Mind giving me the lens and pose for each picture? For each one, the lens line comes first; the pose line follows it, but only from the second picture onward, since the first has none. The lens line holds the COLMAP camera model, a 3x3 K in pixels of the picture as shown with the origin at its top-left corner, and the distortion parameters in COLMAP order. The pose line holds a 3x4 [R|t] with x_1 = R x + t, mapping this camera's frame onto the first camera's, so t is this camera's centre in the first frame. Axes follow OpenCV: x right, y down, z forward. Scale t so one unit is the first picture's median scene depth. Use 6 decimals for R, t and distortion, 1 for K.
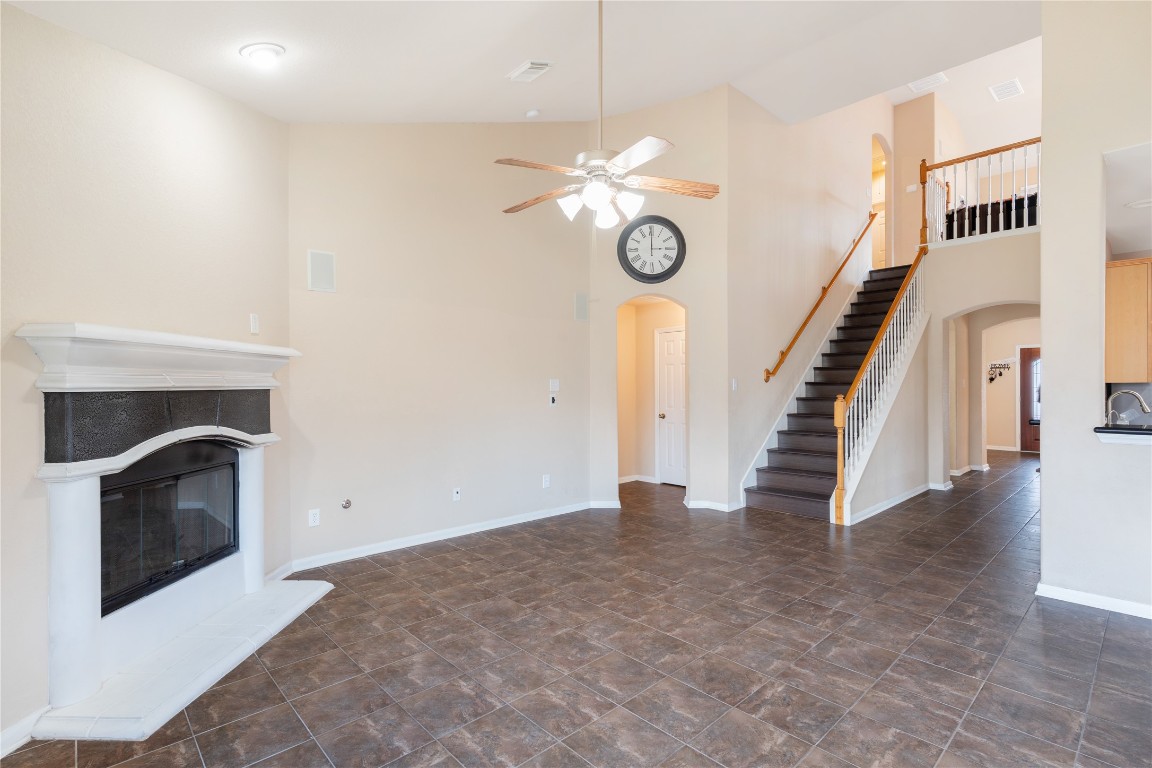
lens RADIAL K [[544.9, 0, 574.7], [0, 544.9, 385.8], [0, 0, 1]] dist [-0.005899, -0.001047]
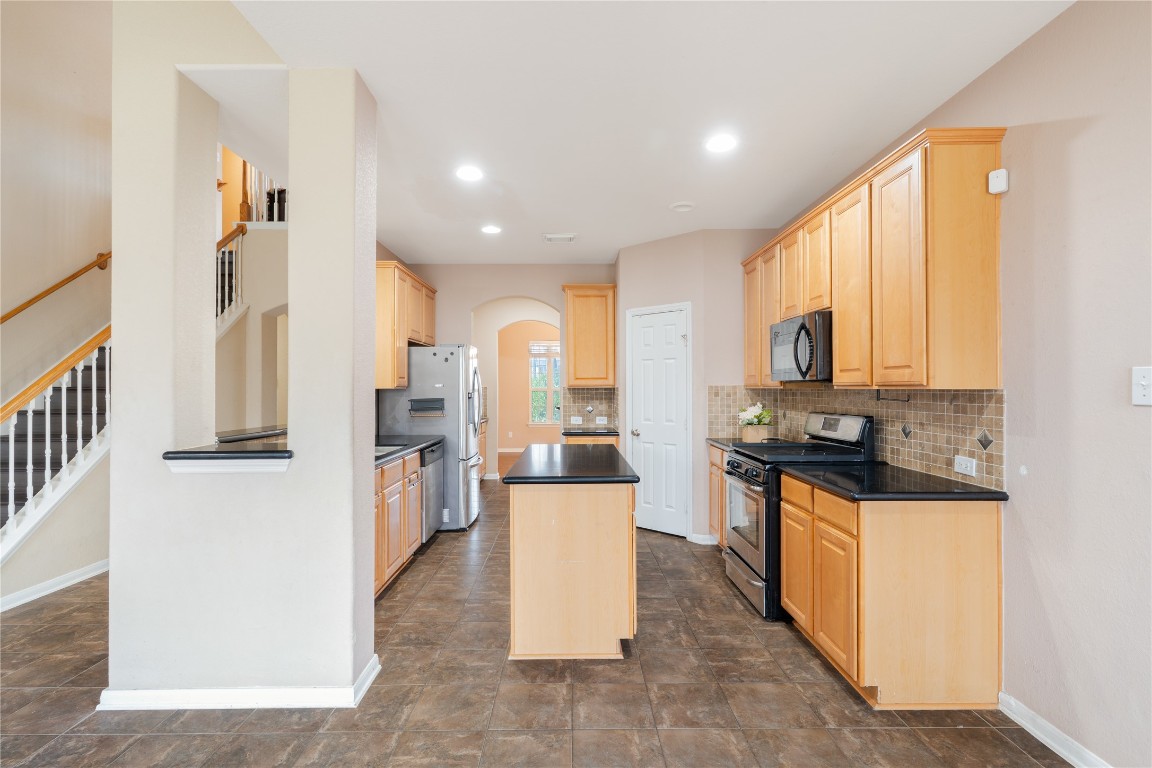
lens RADIAL K [[544.9, 0, 578.0], [0, 544.9, 387.2], [0, 0, 1]] dist [-0.005899, -0.001047]
pose [[0.673029, 0.008853, 0.739563, 0.508856], [-0.002129, 0.999947, -0.010032, -0.000922], [-0.739613, 0.005177, 0.673012, 0.084033]]
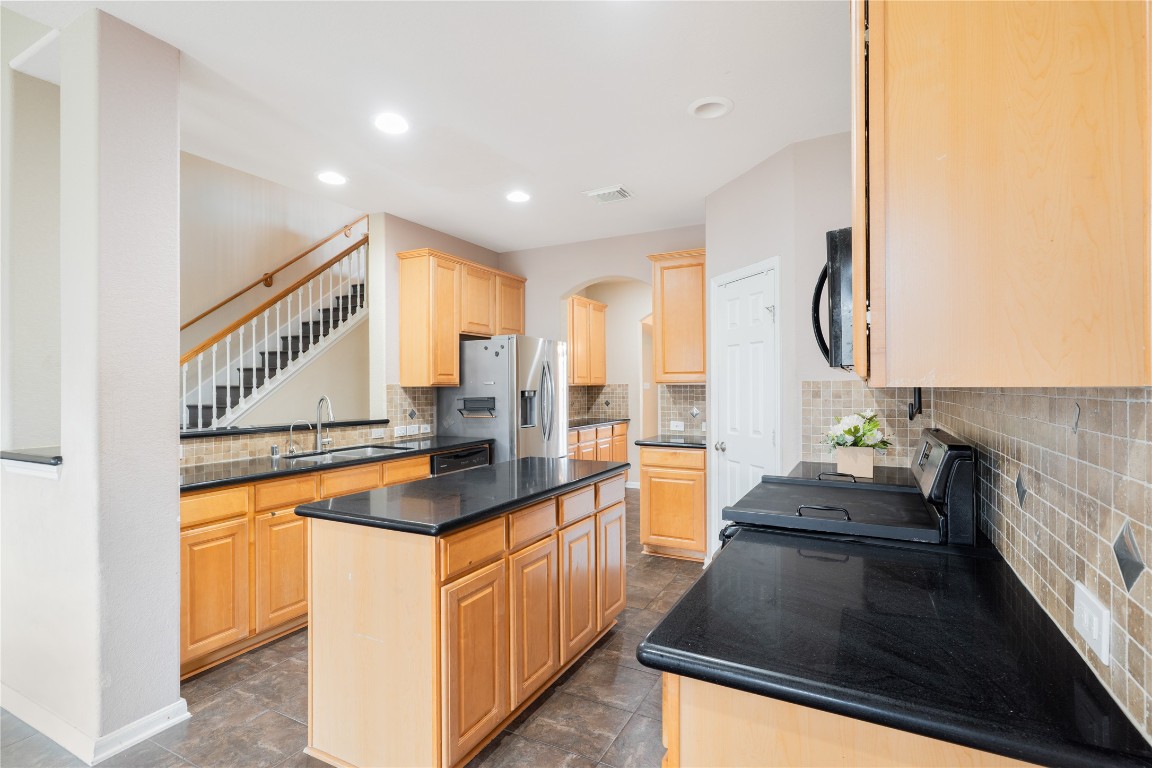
lens RADIAL K [[544.9, 0, 576.6], [0, 544.9, 387.0], [0, 0, 1]] dist [-0.005899, -0.001047]
pose [[0.943417, 0.003915, 0.331585, 0.933190], [-0.002358, 0.999984, -0.005098, -0.002832], [-0.331600, 0.004028, 0.943411, 0.054864]]
